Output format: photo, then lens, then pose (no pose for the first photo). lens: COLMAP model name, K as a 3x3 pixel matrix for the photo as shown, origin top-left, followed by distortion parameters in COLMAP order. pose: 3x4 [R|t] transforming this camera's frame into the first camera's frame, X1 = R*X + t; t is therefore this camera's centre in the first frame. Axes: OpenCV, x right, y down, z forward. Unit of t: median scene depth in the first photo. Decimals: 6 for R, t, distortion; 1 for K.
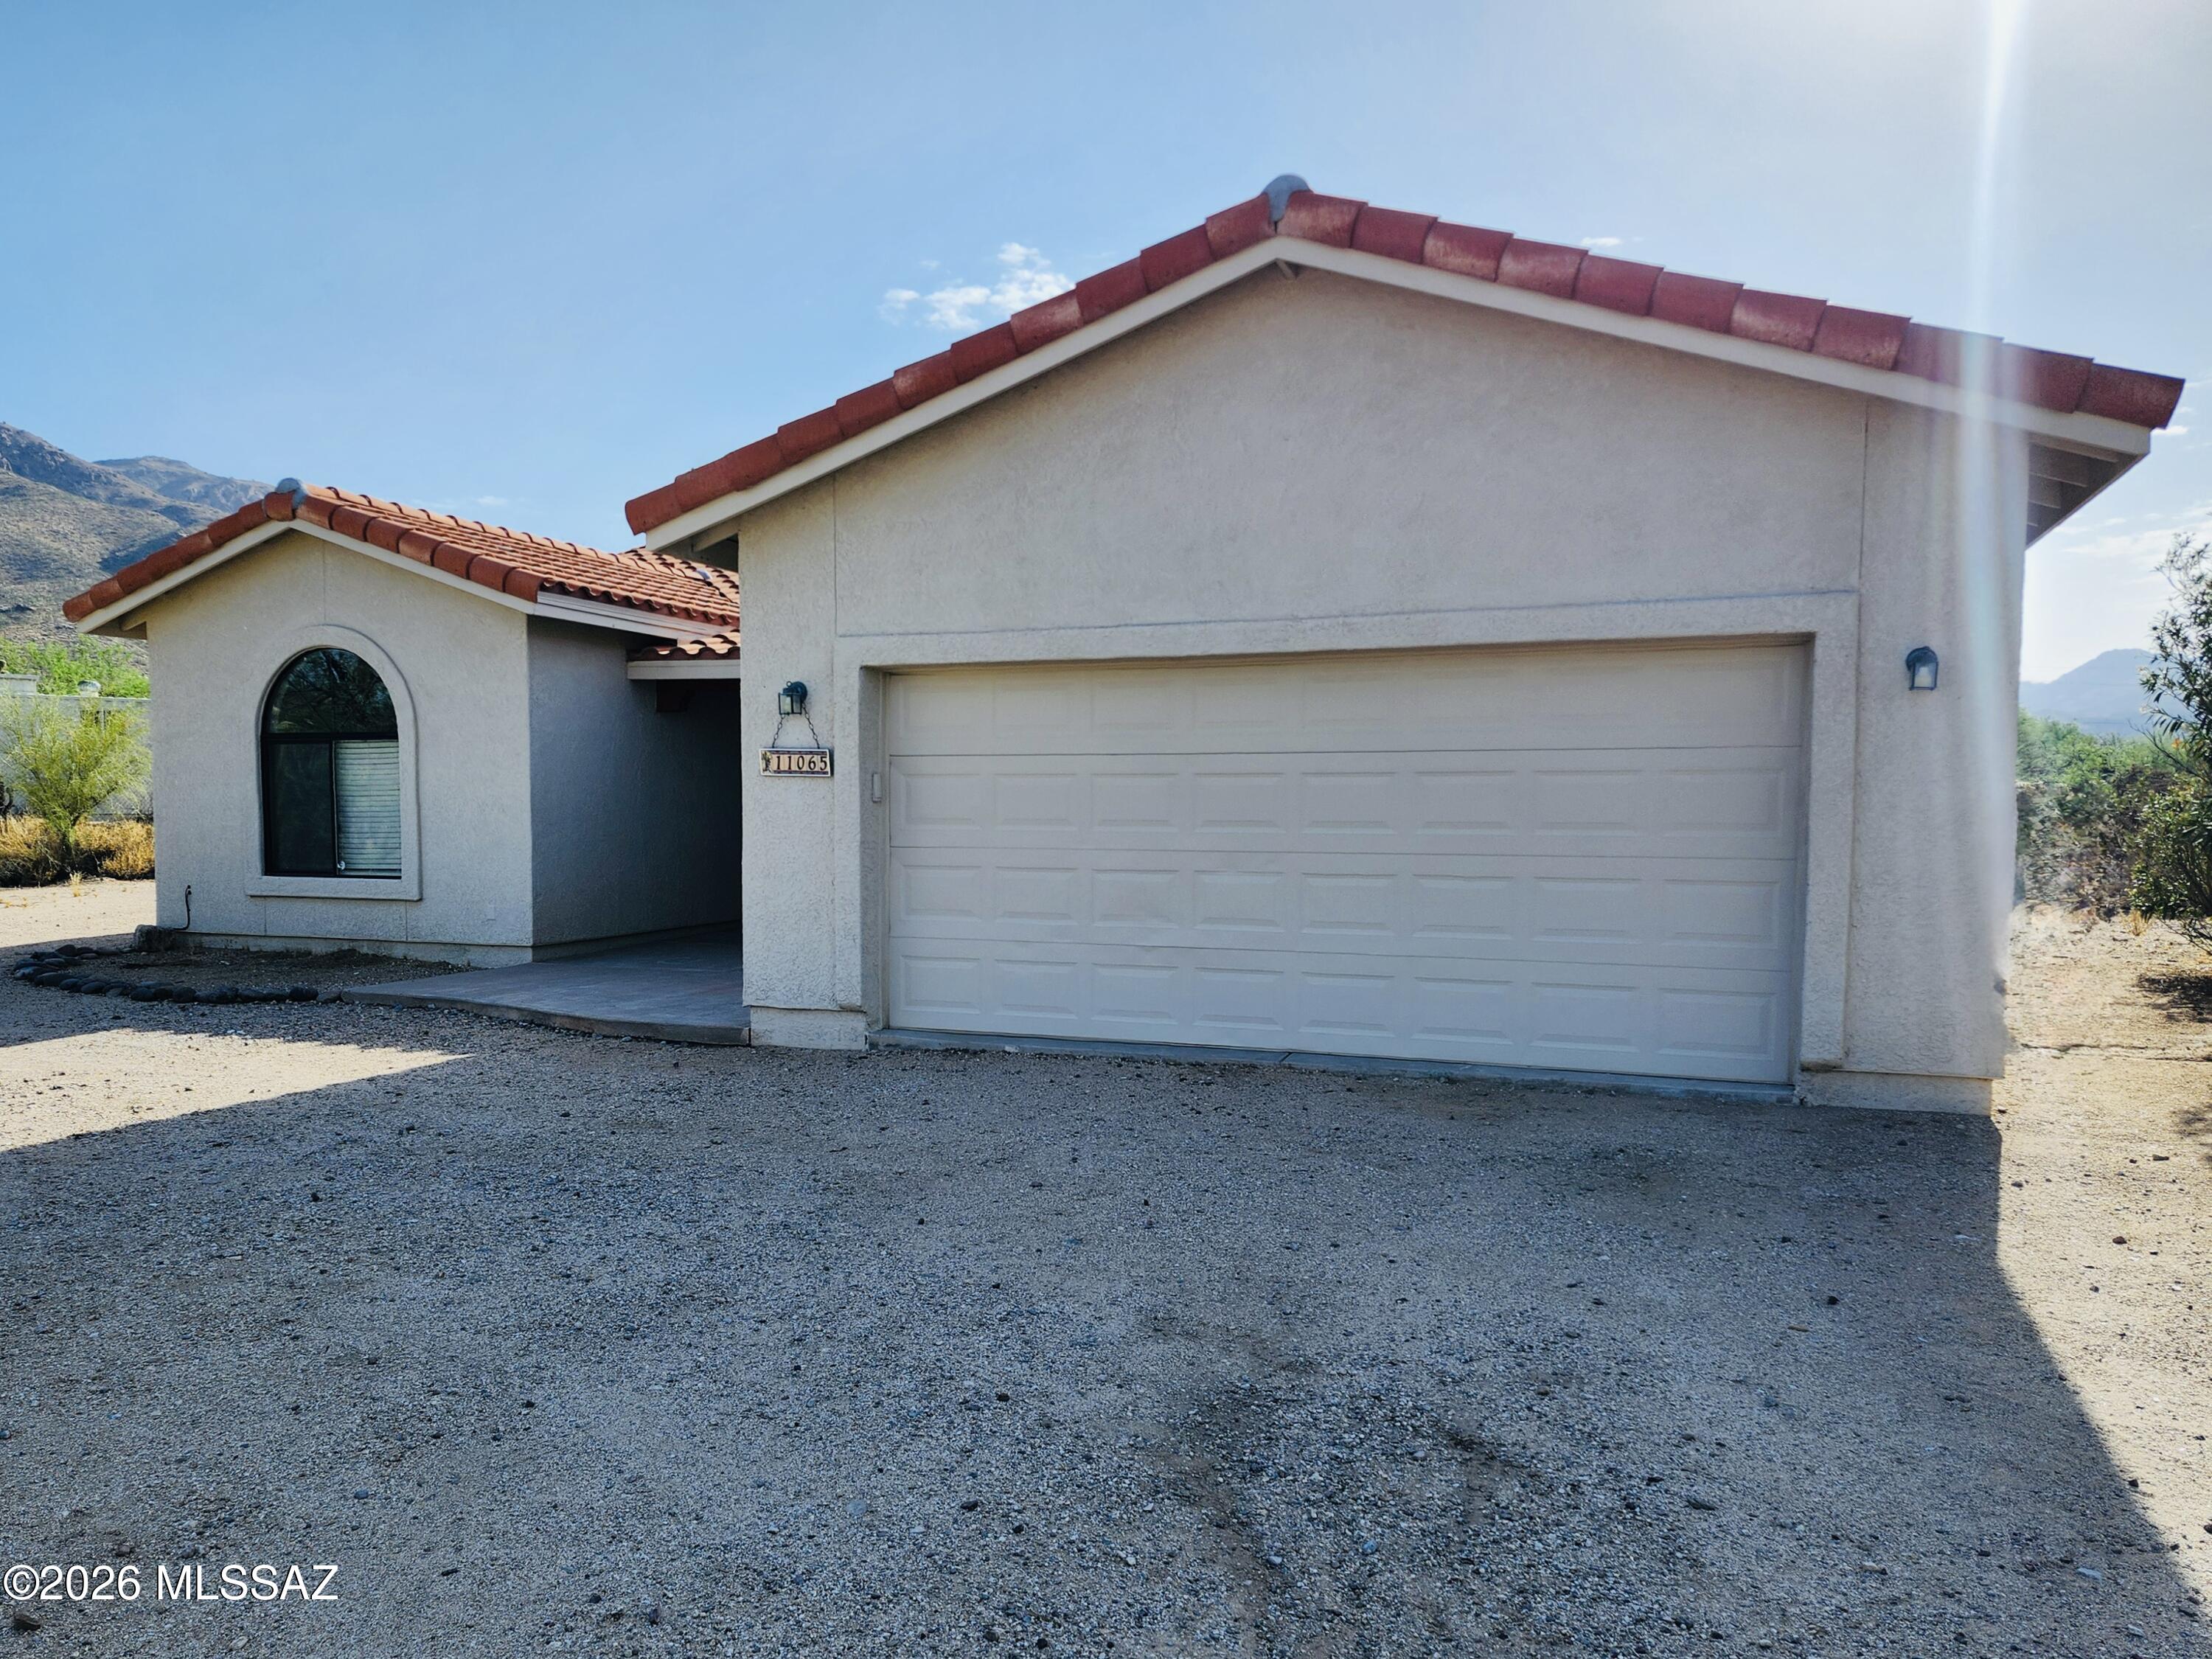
lens RADIAL K [[1580.7, 0, 1055.5], [0, 1580.7, 892.7], [0, 0, 1]] dist [0.049236, -0.006815]
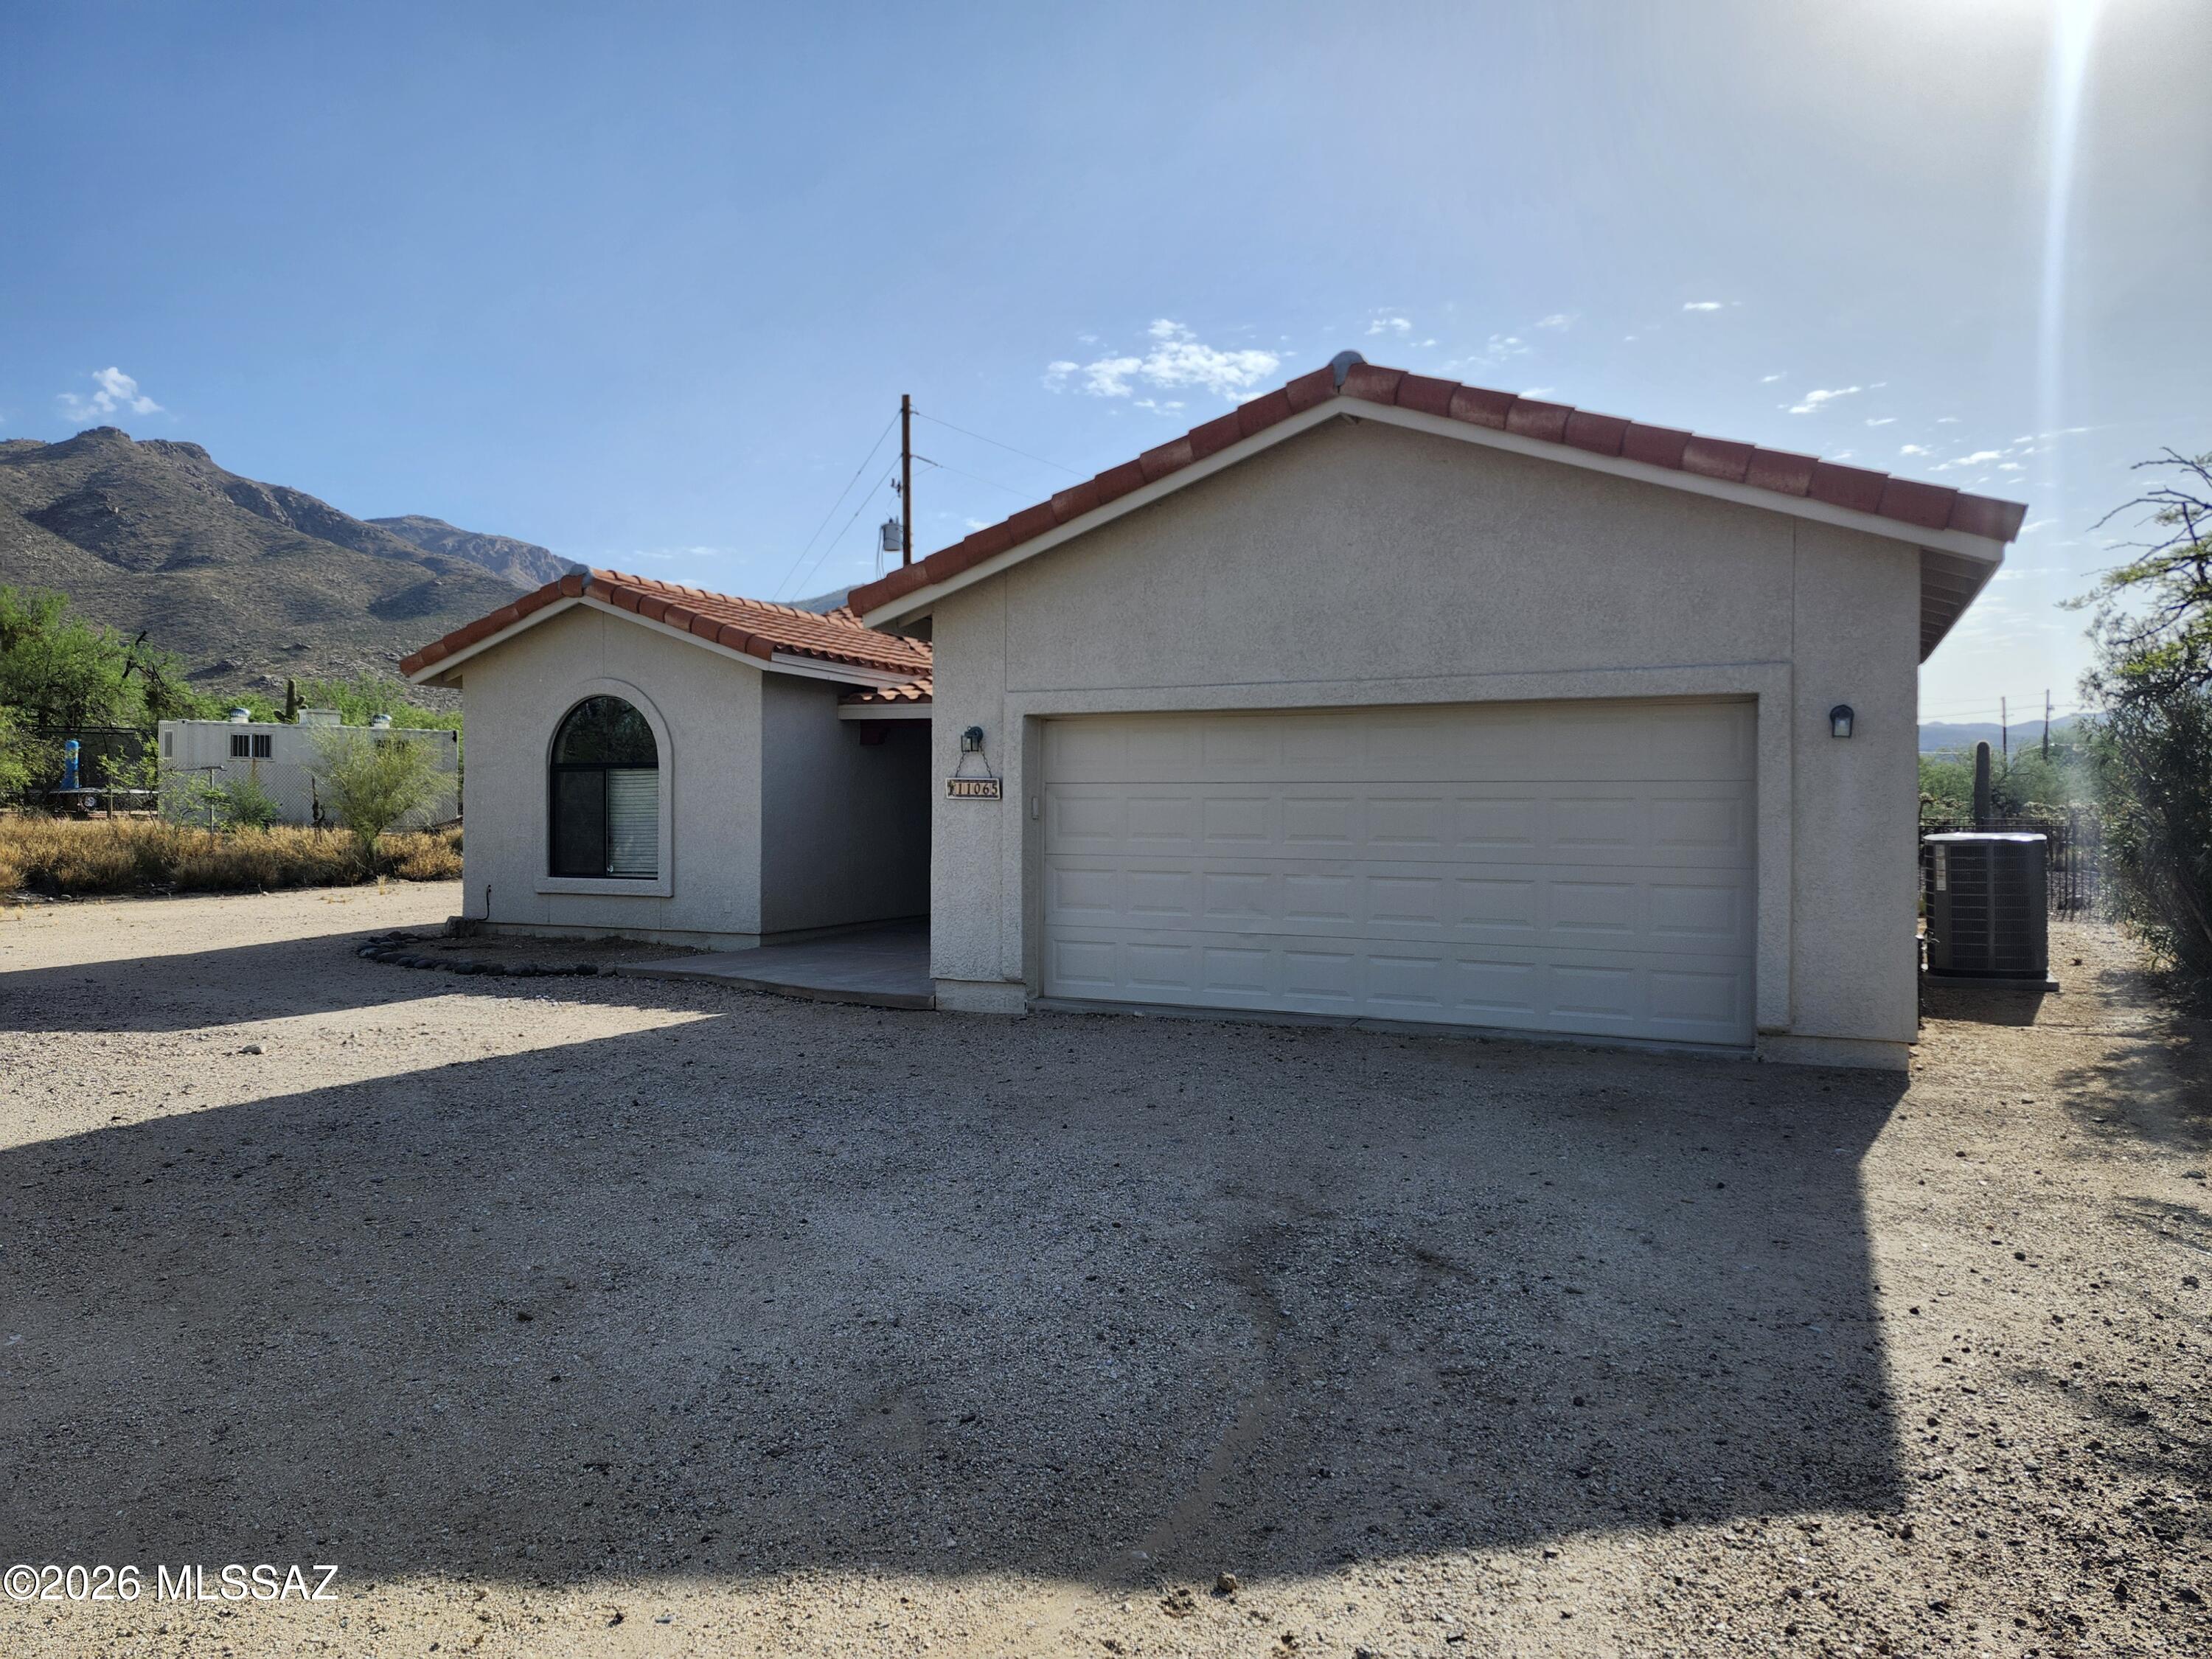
lens RADIAL K [[1477.3, 0, 1103.0], [0, 1477.3, 822.8], [0, 0, 1]] dist [0.038843, -0.000512]
pose [[0.997735, 0.003182, -0.067188, 0.025784], [-0.006688, 0.998623, -0.052024, 0.008260], [0.066930, 0.052355, 0.996383, -0.223820]]
